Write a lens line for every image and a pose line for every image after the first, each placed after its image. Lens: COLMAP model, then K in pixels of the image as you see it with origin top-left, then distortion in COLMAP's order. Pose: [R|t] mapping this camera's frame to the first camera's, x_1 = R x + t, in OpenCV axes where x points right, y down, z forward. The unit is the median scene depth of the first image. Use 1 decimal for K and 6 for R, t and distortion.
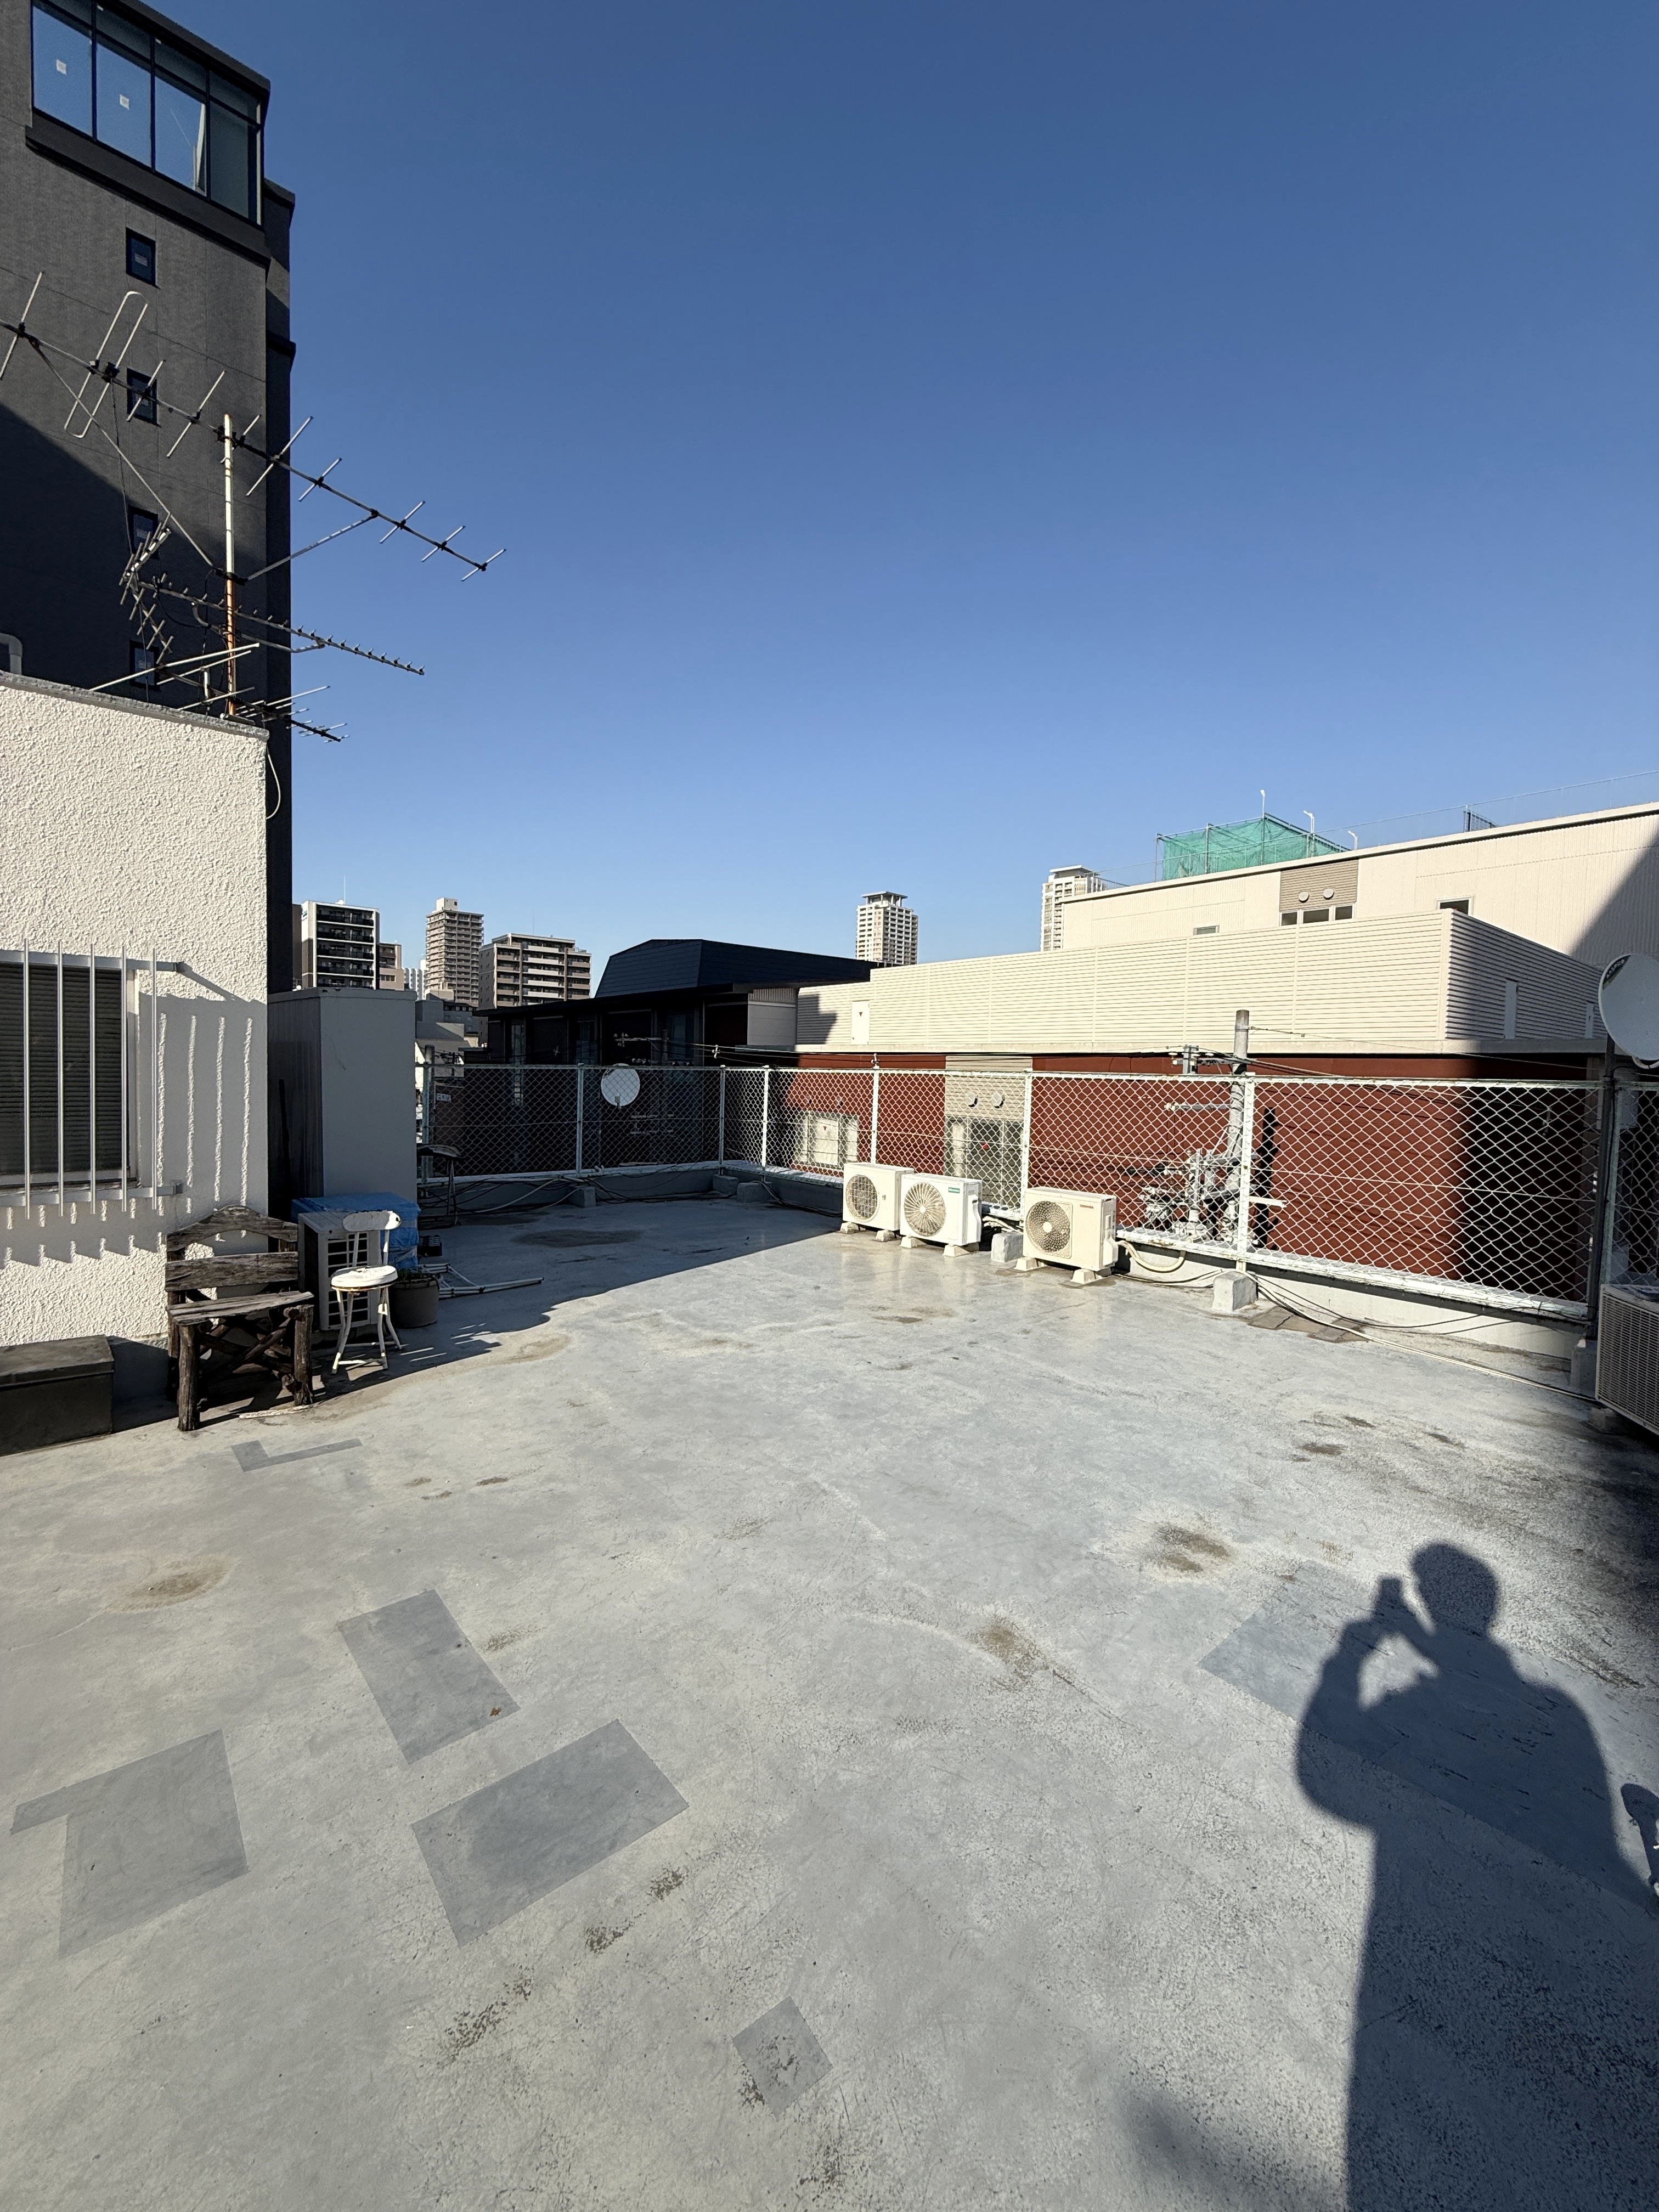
lens RADIAL K [[878.7, 0, 830.4], [0, 878.7, 1100.4], [0, 0, 1]] dist [-0.001331, 0.000019]
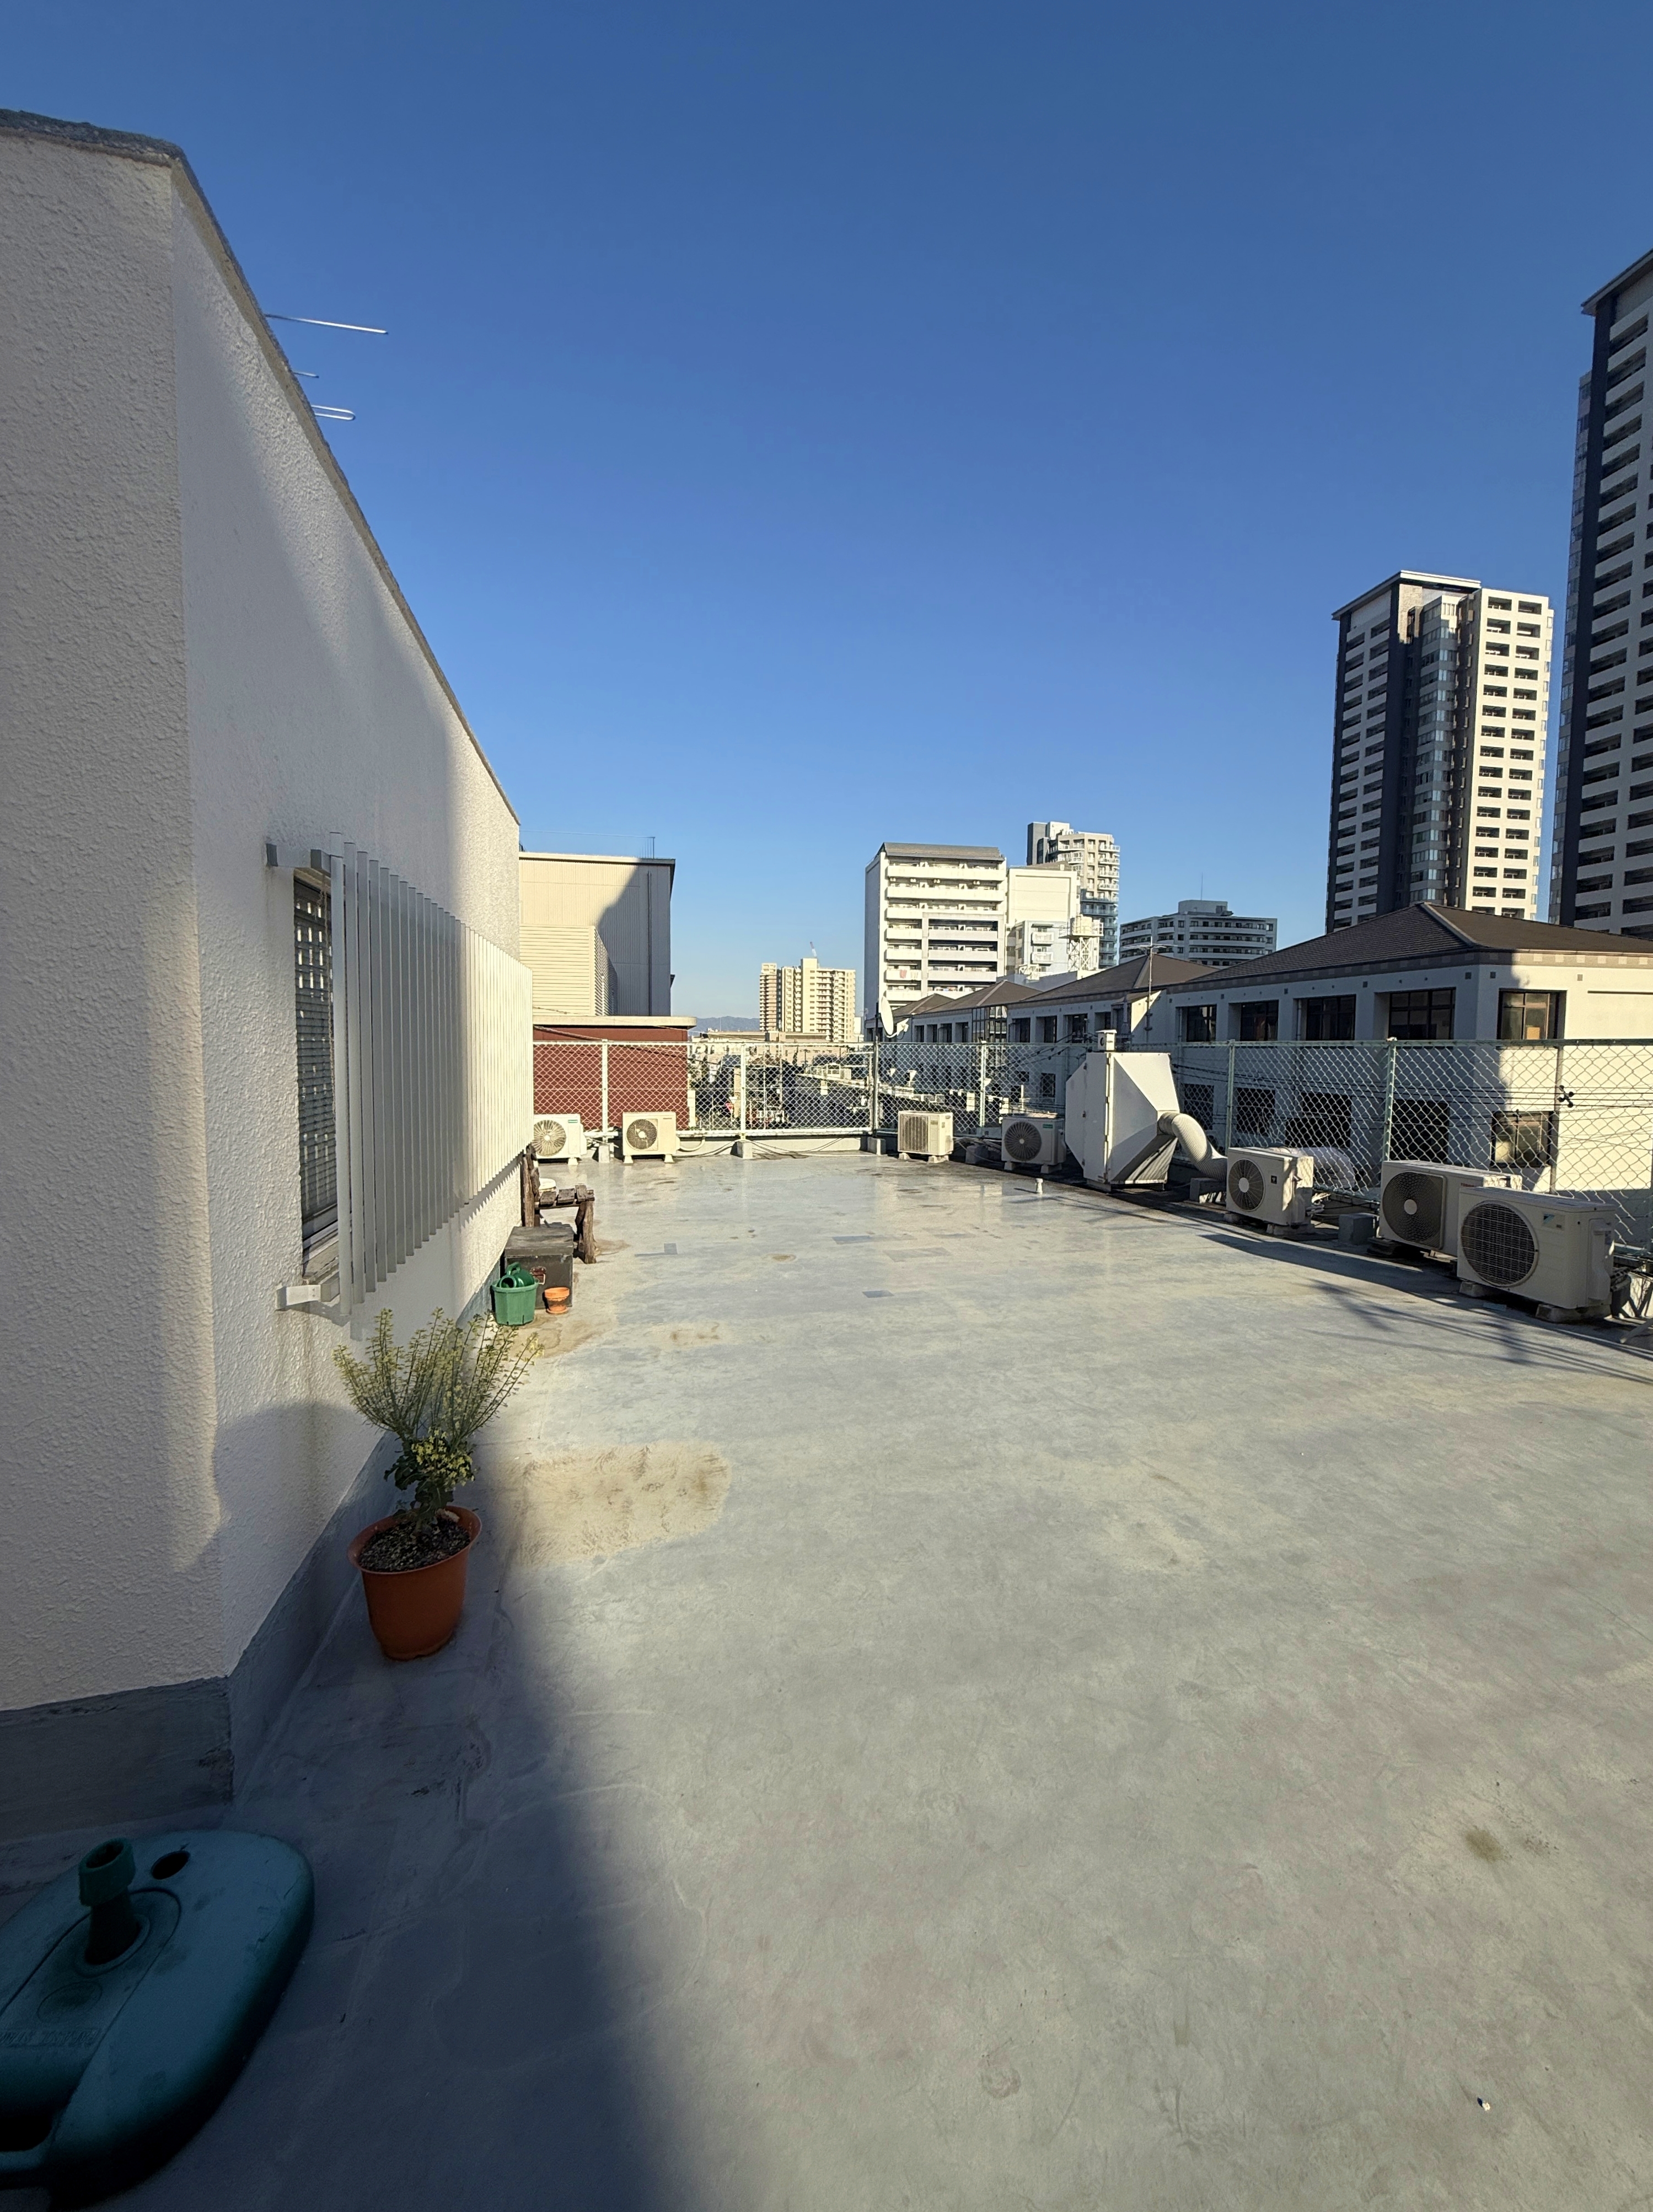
lens RADIAL K [[878.7, 0, 824.8], [0, 878.7, 1103.2], [0, 0, 1]] dist [-0.001331, 0.000019]
pose [[0.477822, -0.075944, 0.875168, -1.532372], [0.038311, 0.997110, 0.065609, -0.017529], [-0.877621, 0.002179, 0.479351, -0.153070]]
